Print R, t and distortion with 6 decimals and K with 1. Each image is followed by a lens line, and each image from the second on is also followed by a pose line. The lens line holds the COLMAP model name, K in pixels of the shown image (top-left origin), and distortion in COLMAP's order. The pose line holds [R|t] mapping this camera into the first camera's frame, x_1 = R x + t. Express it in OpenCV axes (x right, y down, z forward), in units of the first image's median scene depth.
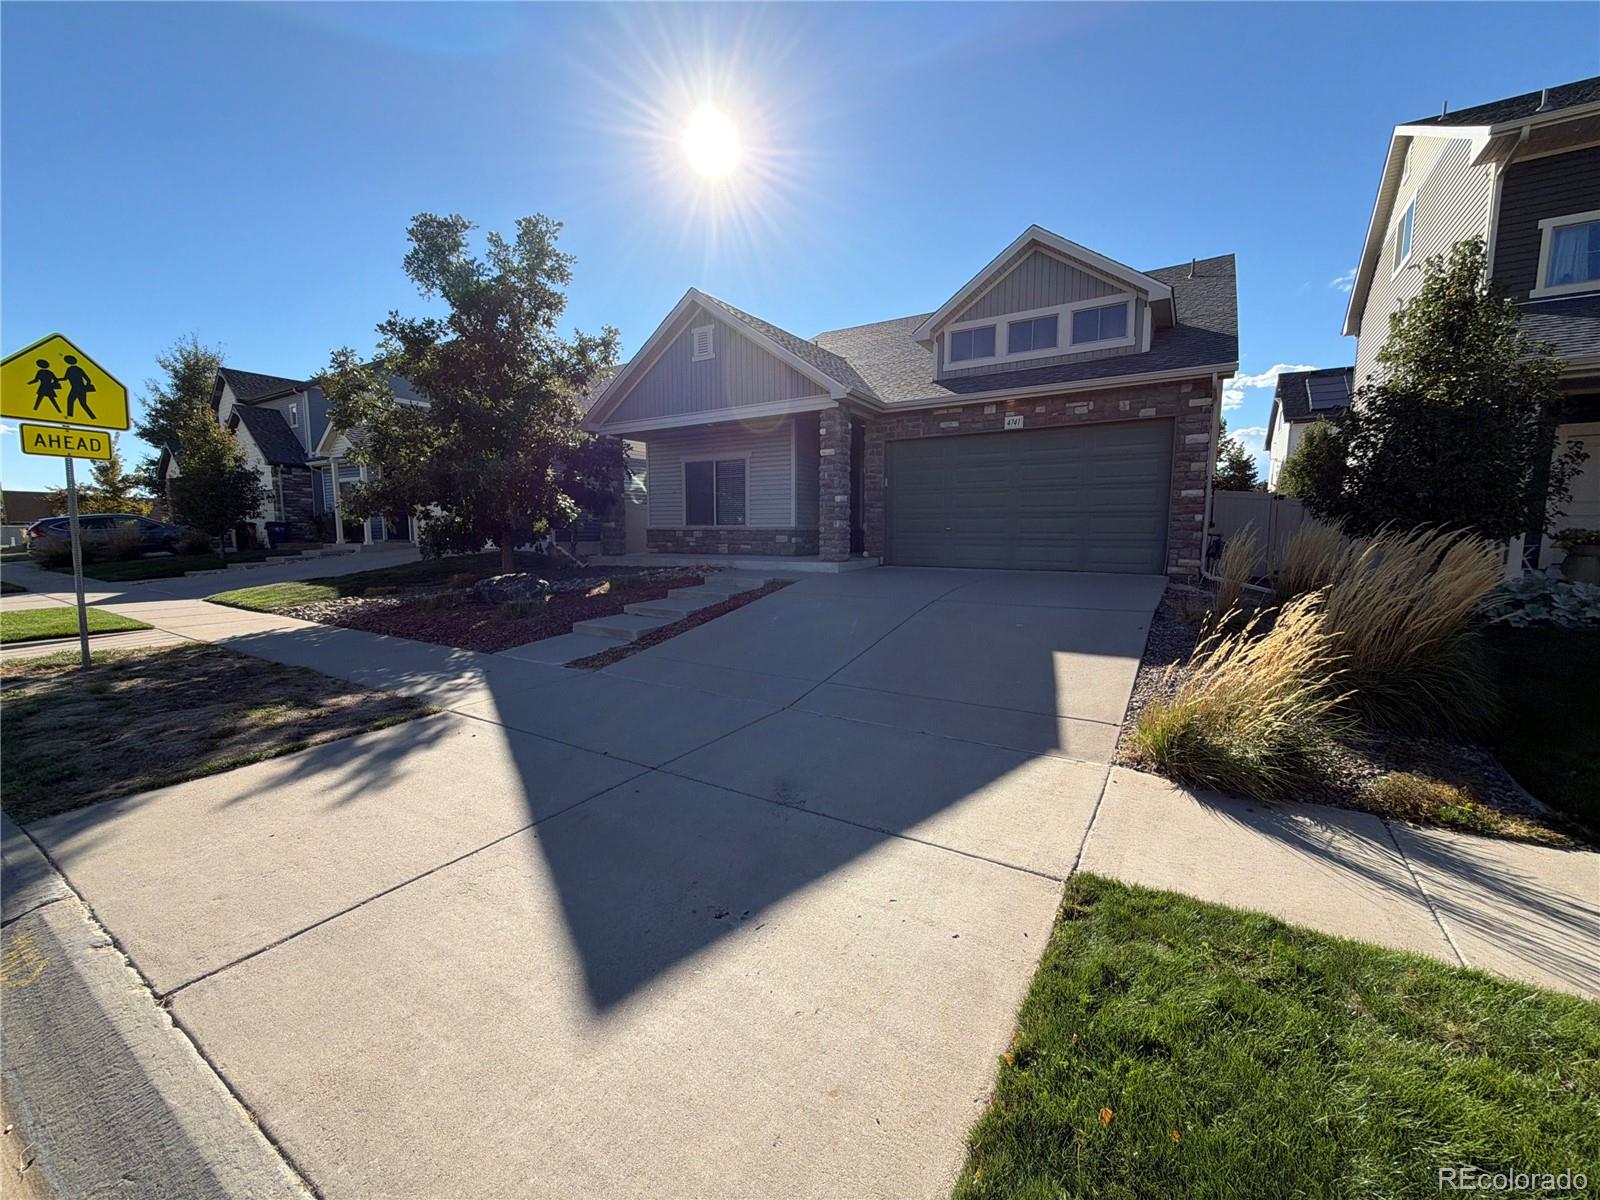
lens RADIAL K [[637.0, 0, 800.5], [0, 637.0, 600.0], [0, 0, 1]] dist [0.000337, 0.000040]
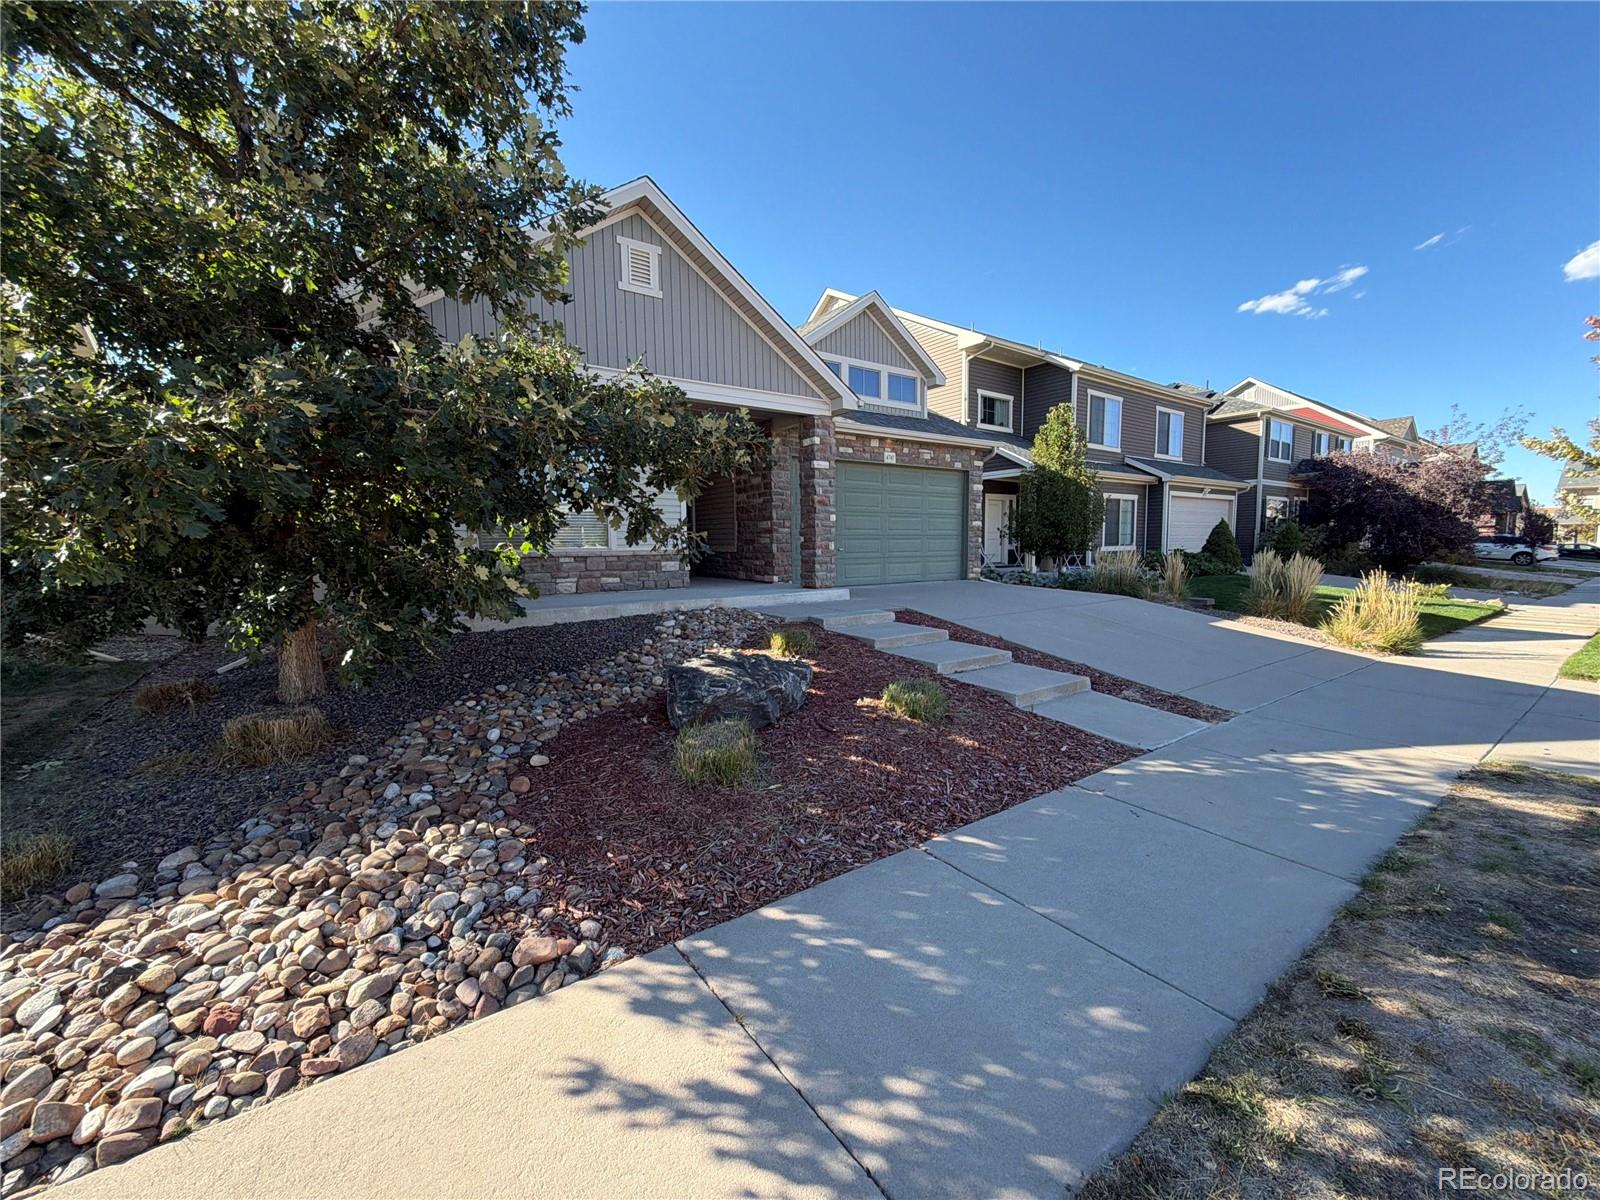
lens RADIAL K [[637.0, 0, 805.6], [0, 637.0, 597.9], [0, 0, 1]] dist [0.000337, 0.000040]
pose [[0.382342, -0.081947, 0.920380, -0.797144], [0.111798, 0.992845, 0.041956, -0.088705], [-0.917233, 0.086855, 0.388767, 0.696544]]
